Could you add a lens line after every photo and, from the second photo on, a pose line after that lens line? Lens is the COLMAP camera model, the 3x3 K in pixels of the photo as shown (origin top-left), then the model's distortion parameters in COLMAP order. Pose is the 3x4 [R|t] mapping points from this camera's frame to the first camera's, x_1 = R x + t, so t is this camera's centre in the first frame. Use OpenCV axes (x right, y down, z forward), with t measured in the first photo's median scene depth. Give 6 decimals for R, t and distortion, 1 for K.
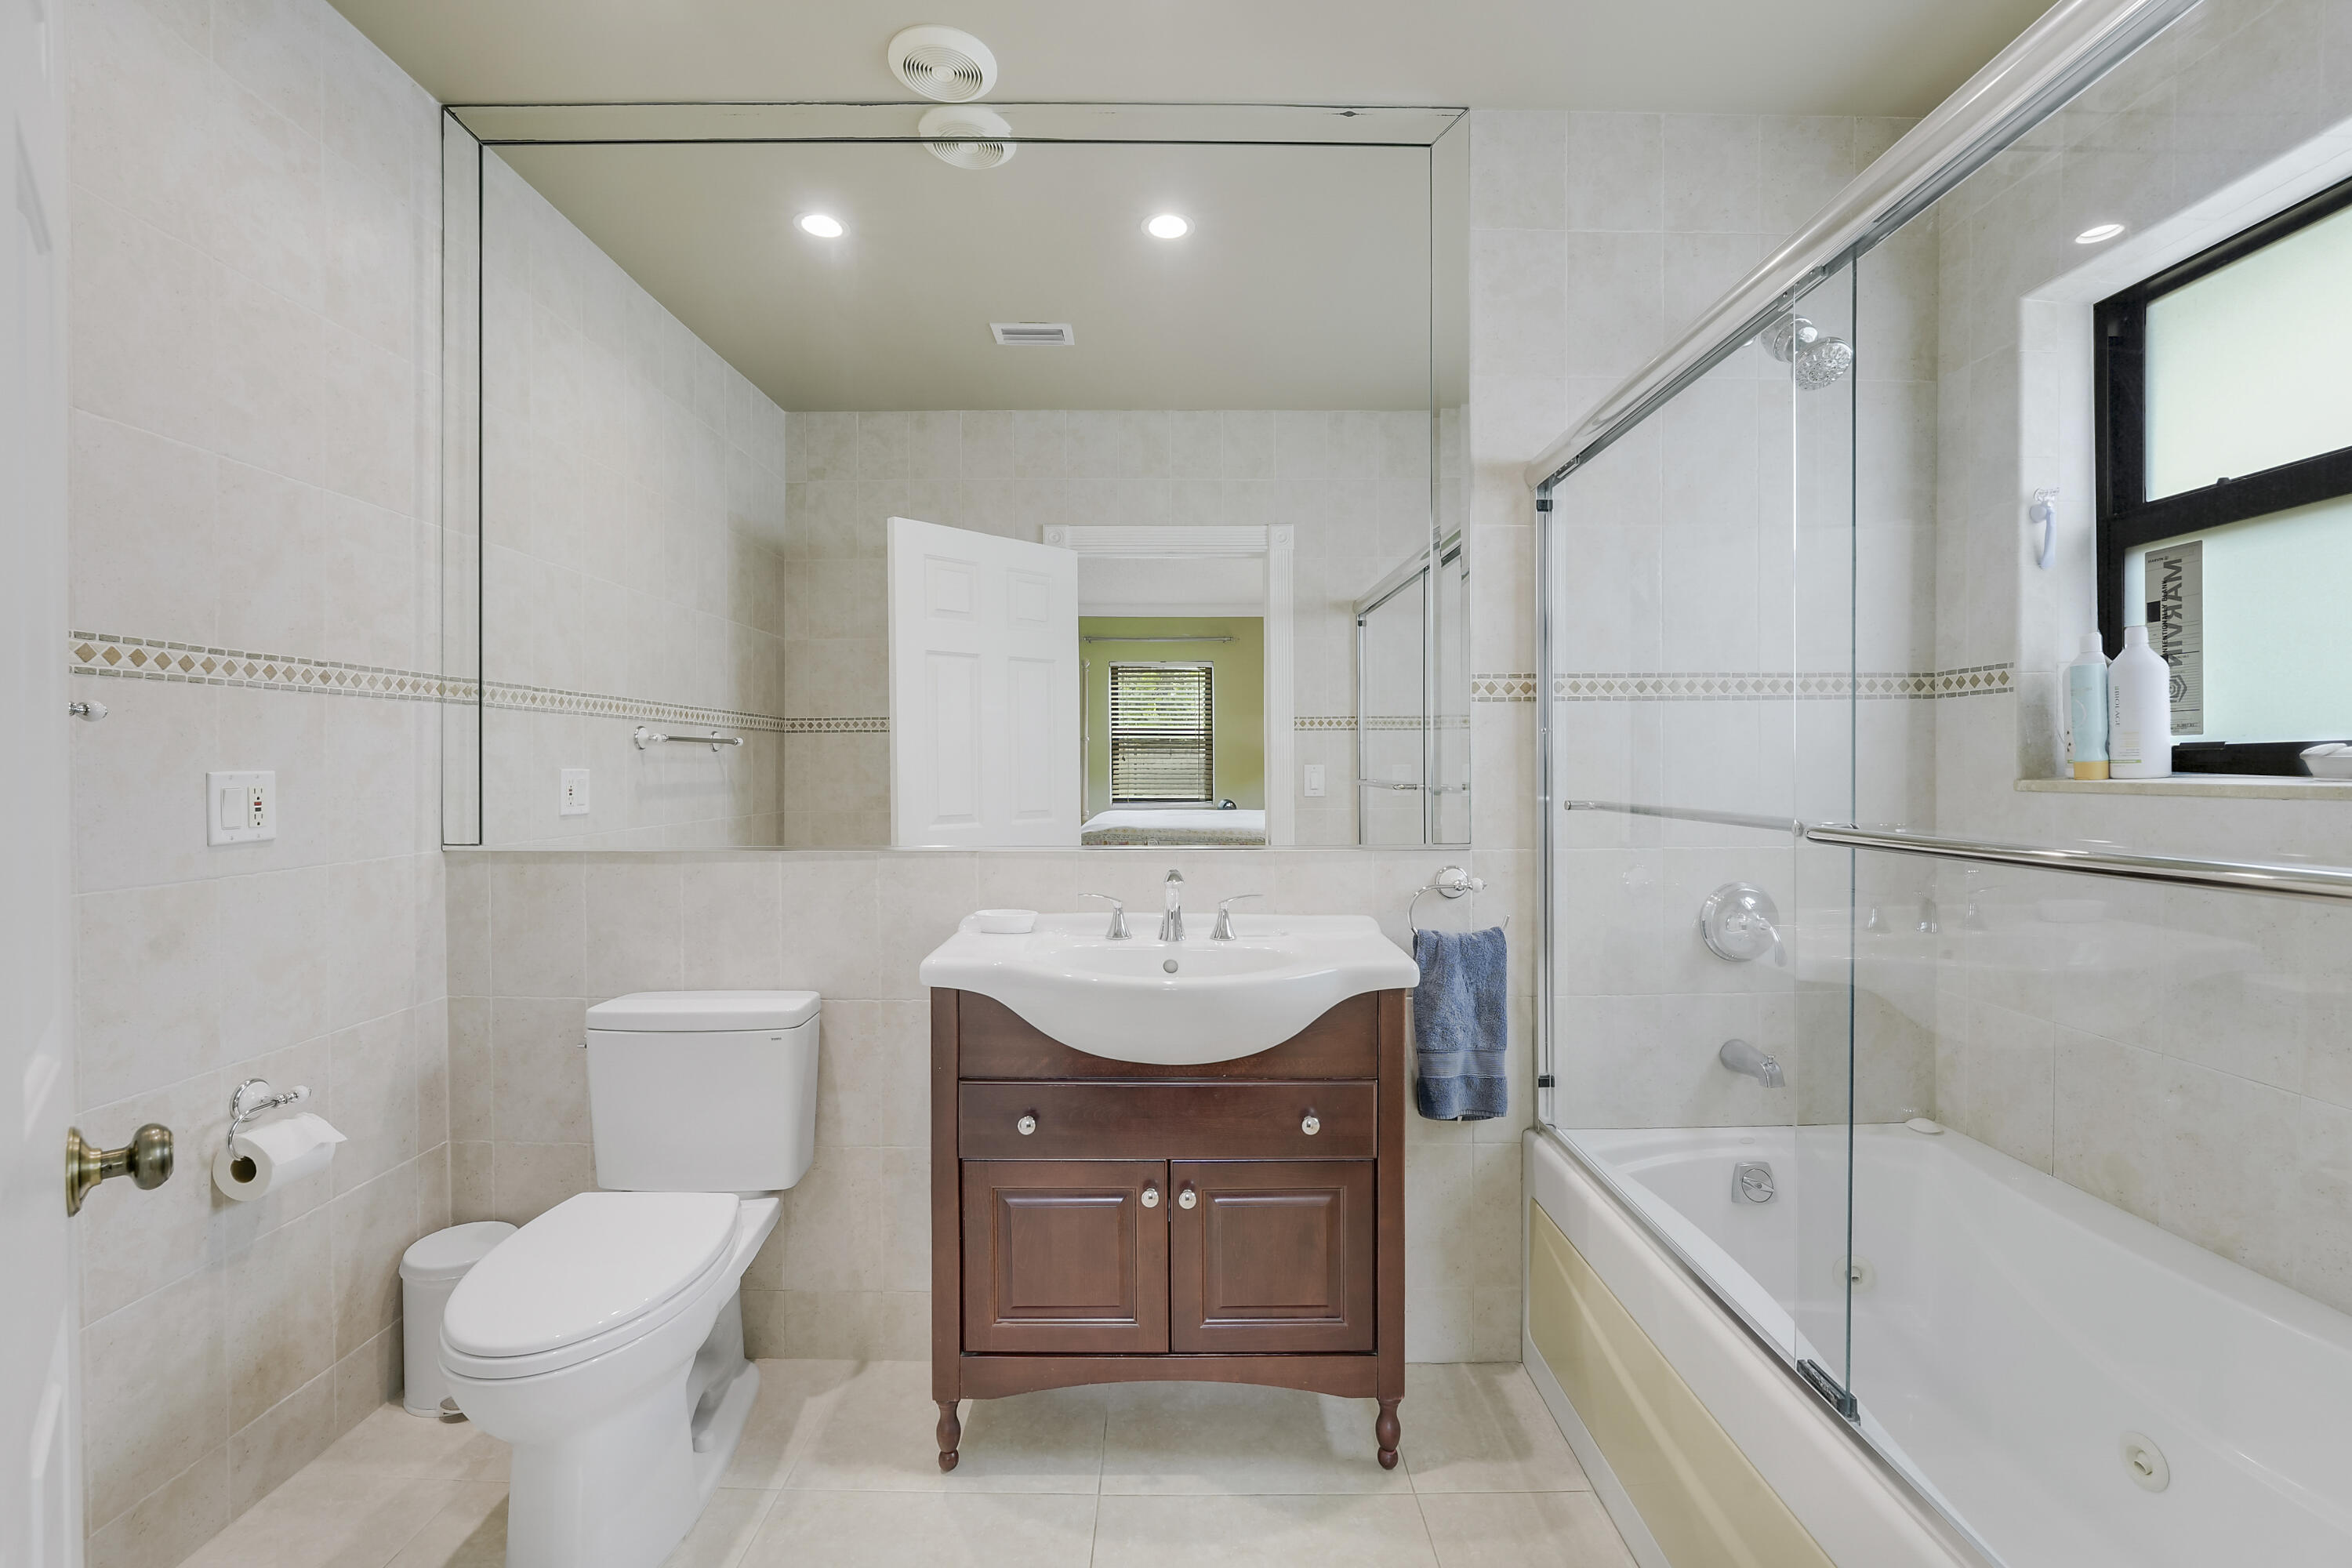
lens RADIAL K [[959.9, 0, 1158.0], [0, 959.9, 775.8], [0, 0, 1]] dist [-0.033953, 0.000381]
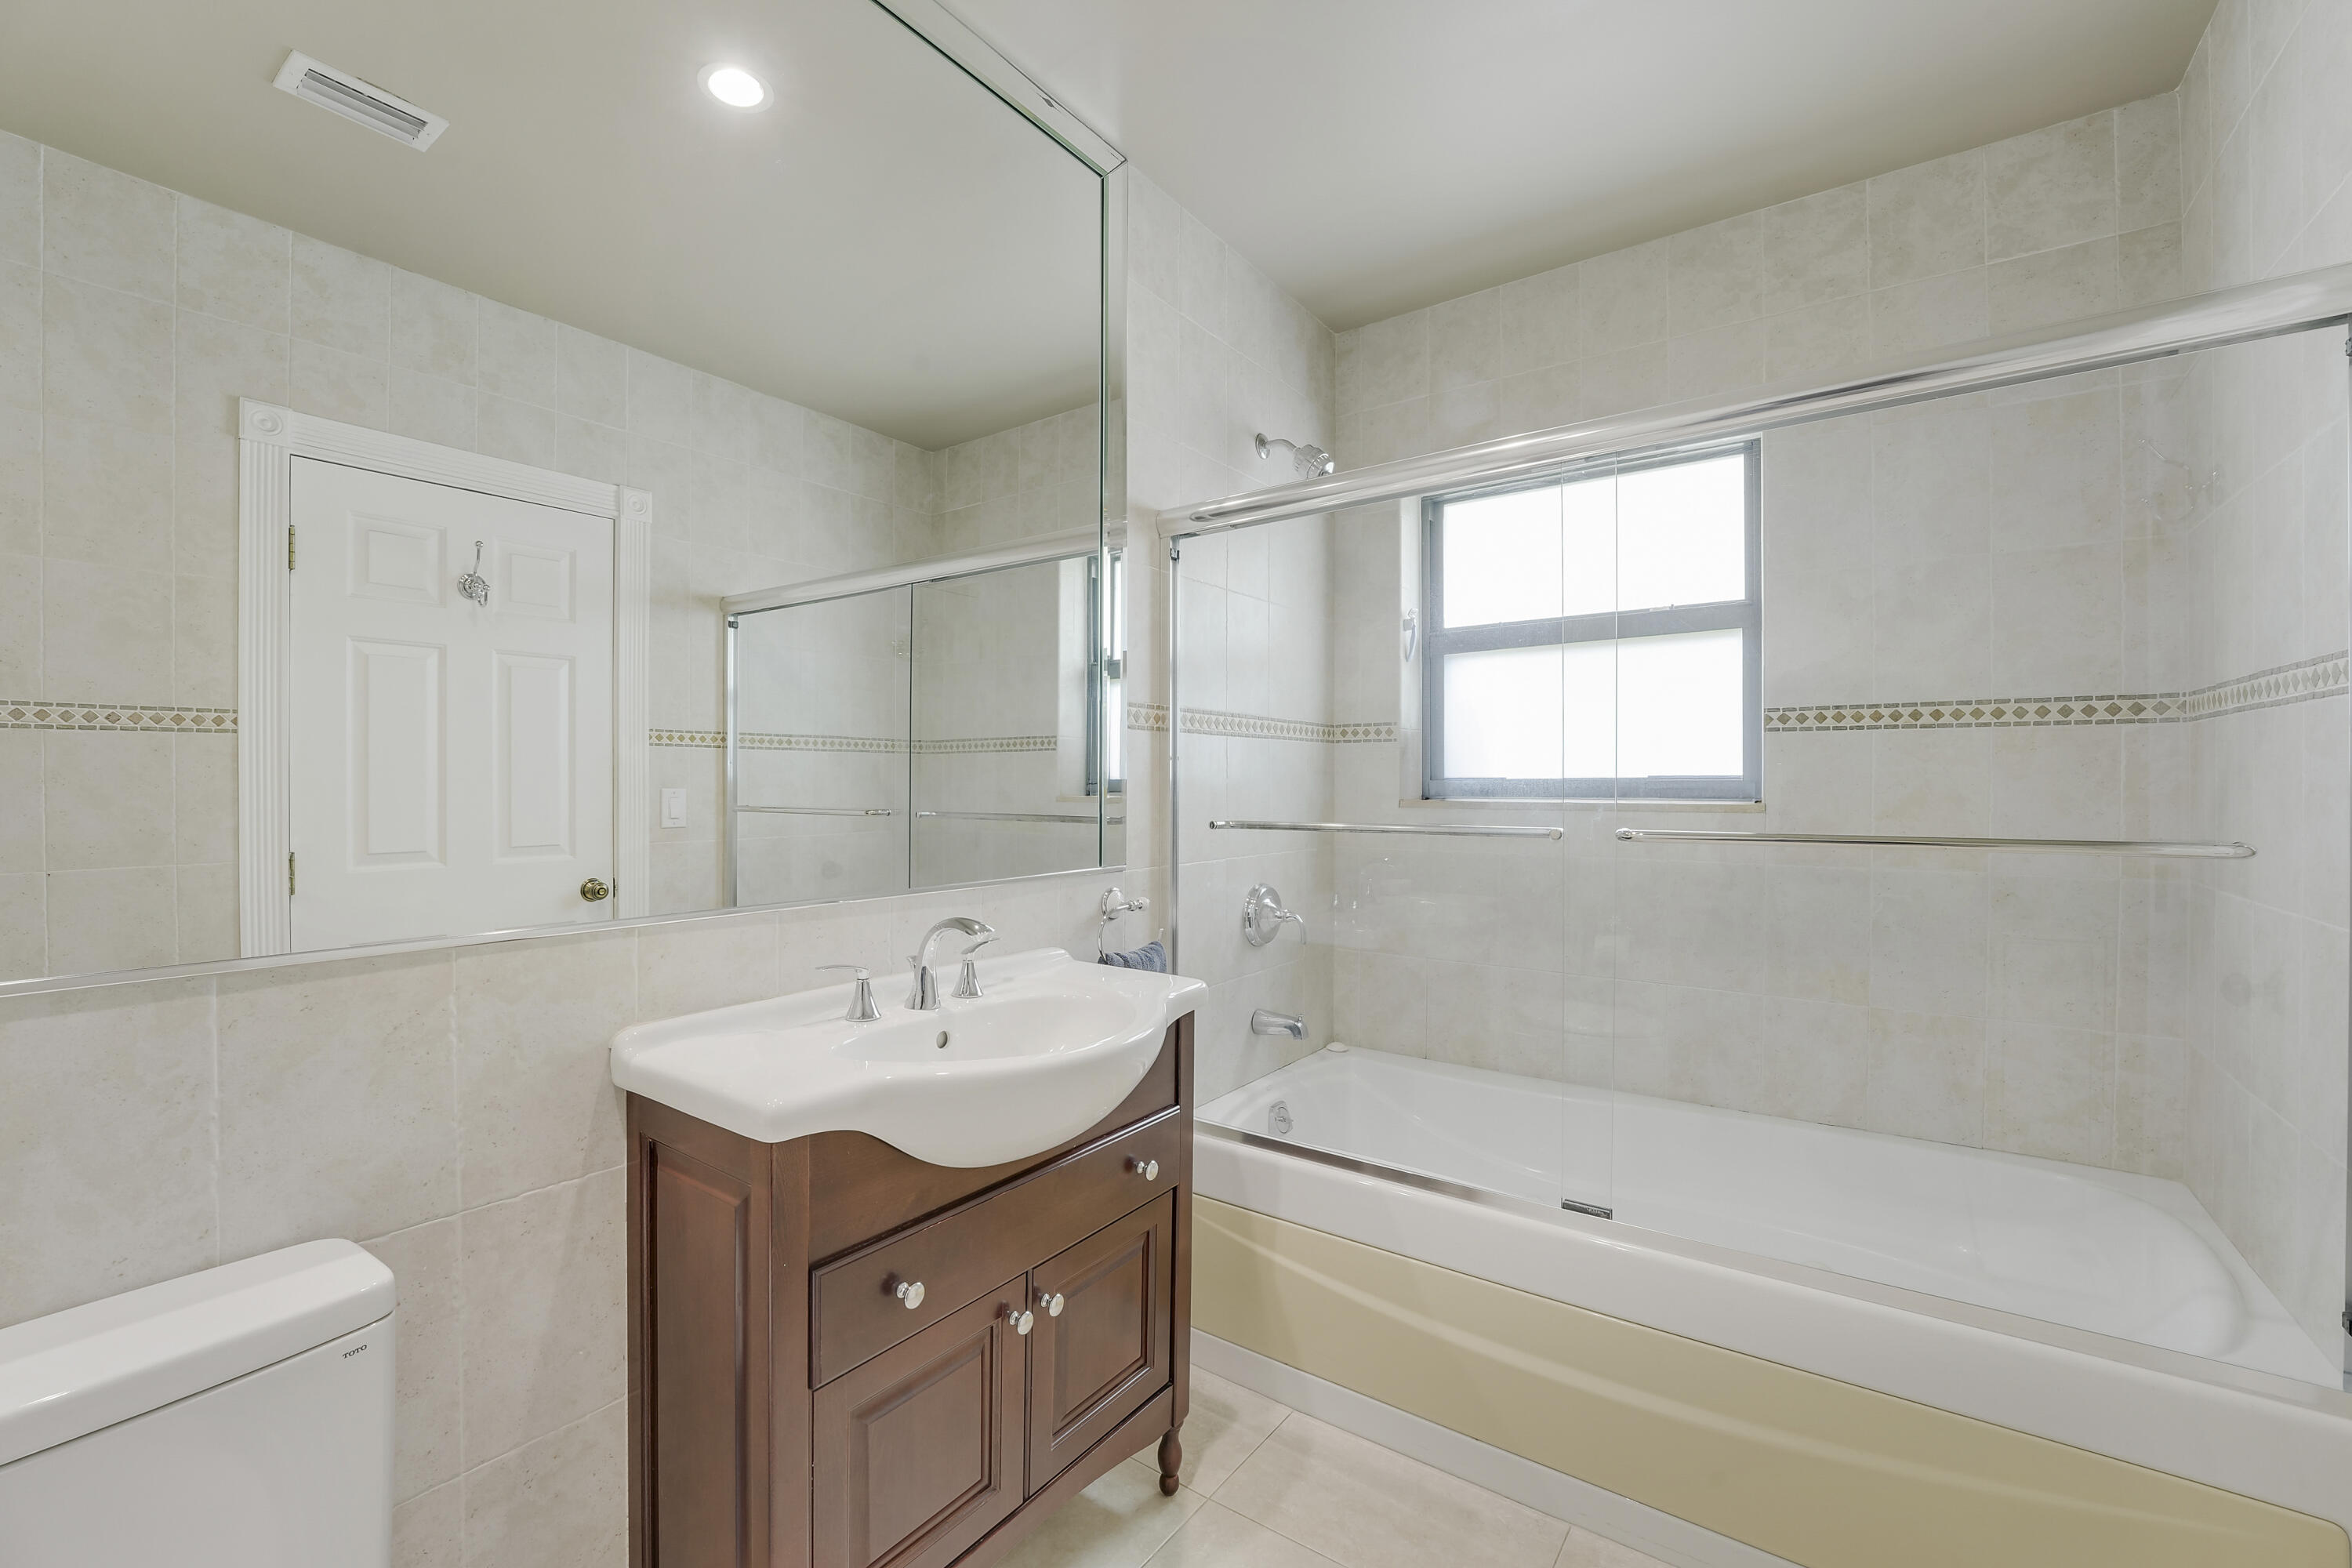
lens RADIAL K [[959.9, 0, 1158.9], [0, 959.9, 785.3], [0, 0, 1]] dist [-0.033953, 0.000381]
pose [[0.596093, 0.006184, 0.802892, -0.492592], [0.005751, 0.999912, -0.011971, -0.003058], [-0.802895, 0.011754, 0.596005, 0.351451]]
